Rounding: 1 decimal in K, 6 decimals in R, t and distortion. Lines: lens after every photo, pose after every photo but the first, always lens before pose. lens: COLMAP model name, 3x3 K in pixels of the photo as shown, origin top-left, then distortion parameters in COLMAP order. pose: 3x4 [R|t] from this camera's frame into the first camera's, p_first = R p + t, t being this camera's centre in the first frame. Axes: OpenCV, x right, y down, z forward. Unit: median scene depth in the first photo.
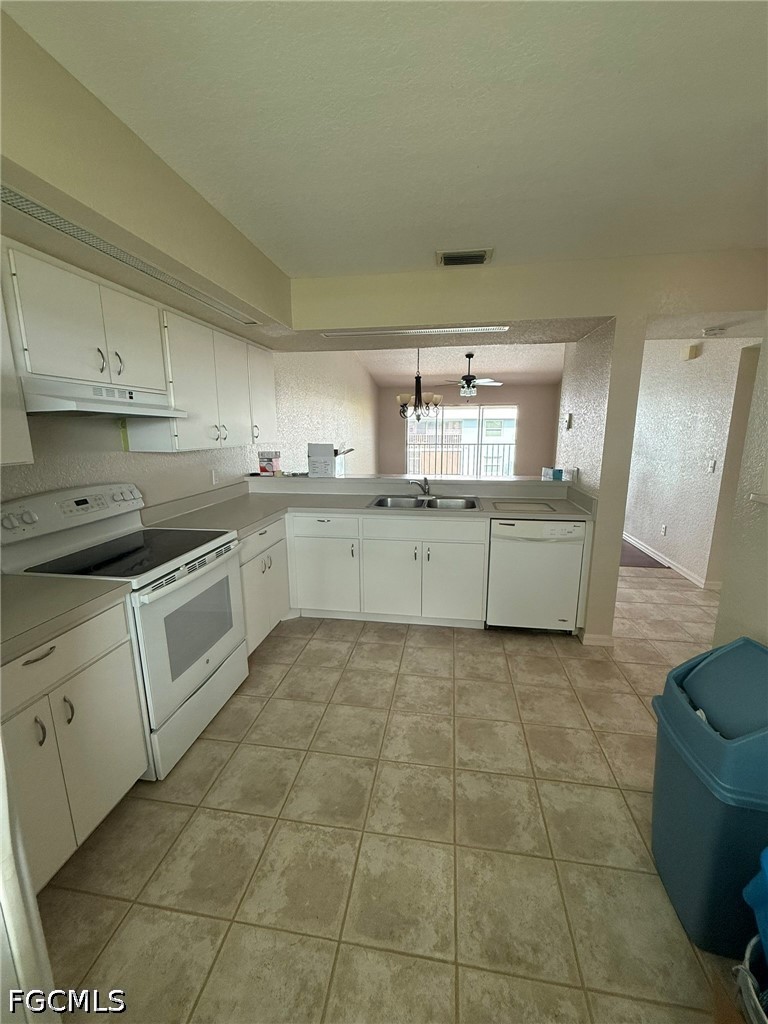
lens RADIAL K [[411.5, 0, 385.3], [0, 411.5, 509.6], [0, 0, 1]] dist [0.000231, -0.000645]
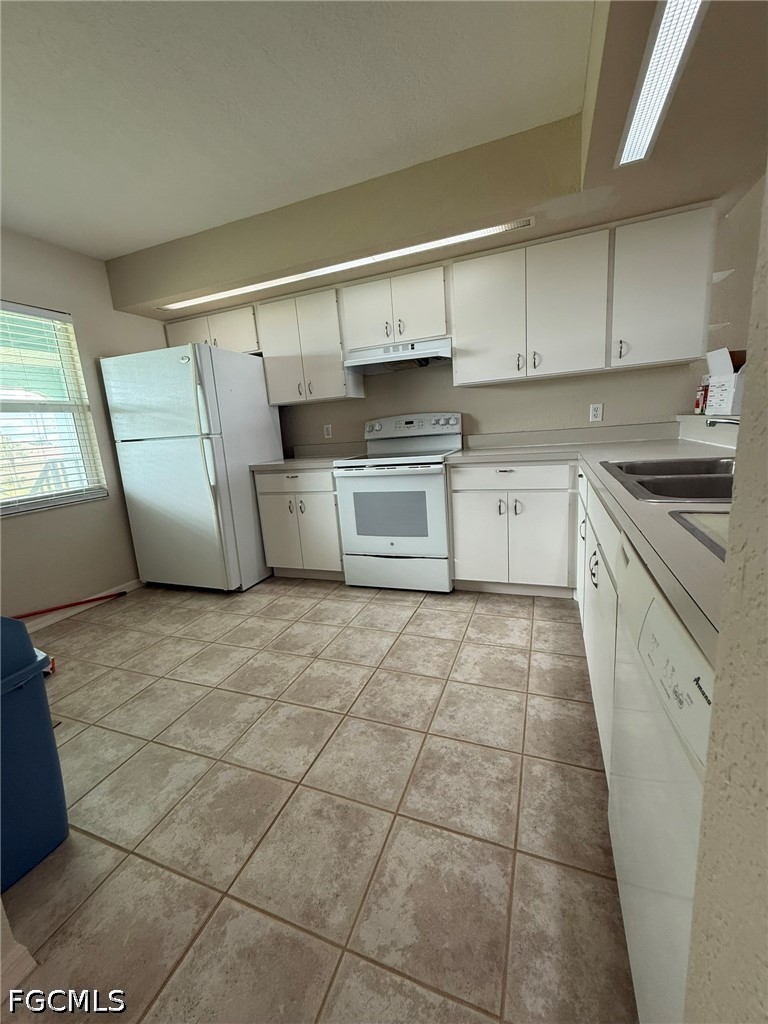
lens RADIAL K [[411.5, 0, 384.9], [0, 411.5, 510.7], [0, 0, 1]] dist [0.000231, -0.000645]
pose [[-0.213198, 0.217004, -0.952605, 0.880504], [-0.116033, 0.962497, 0.245226, -0.069969], [0.970094, 0.162815, -0.180023, 1.259135]]
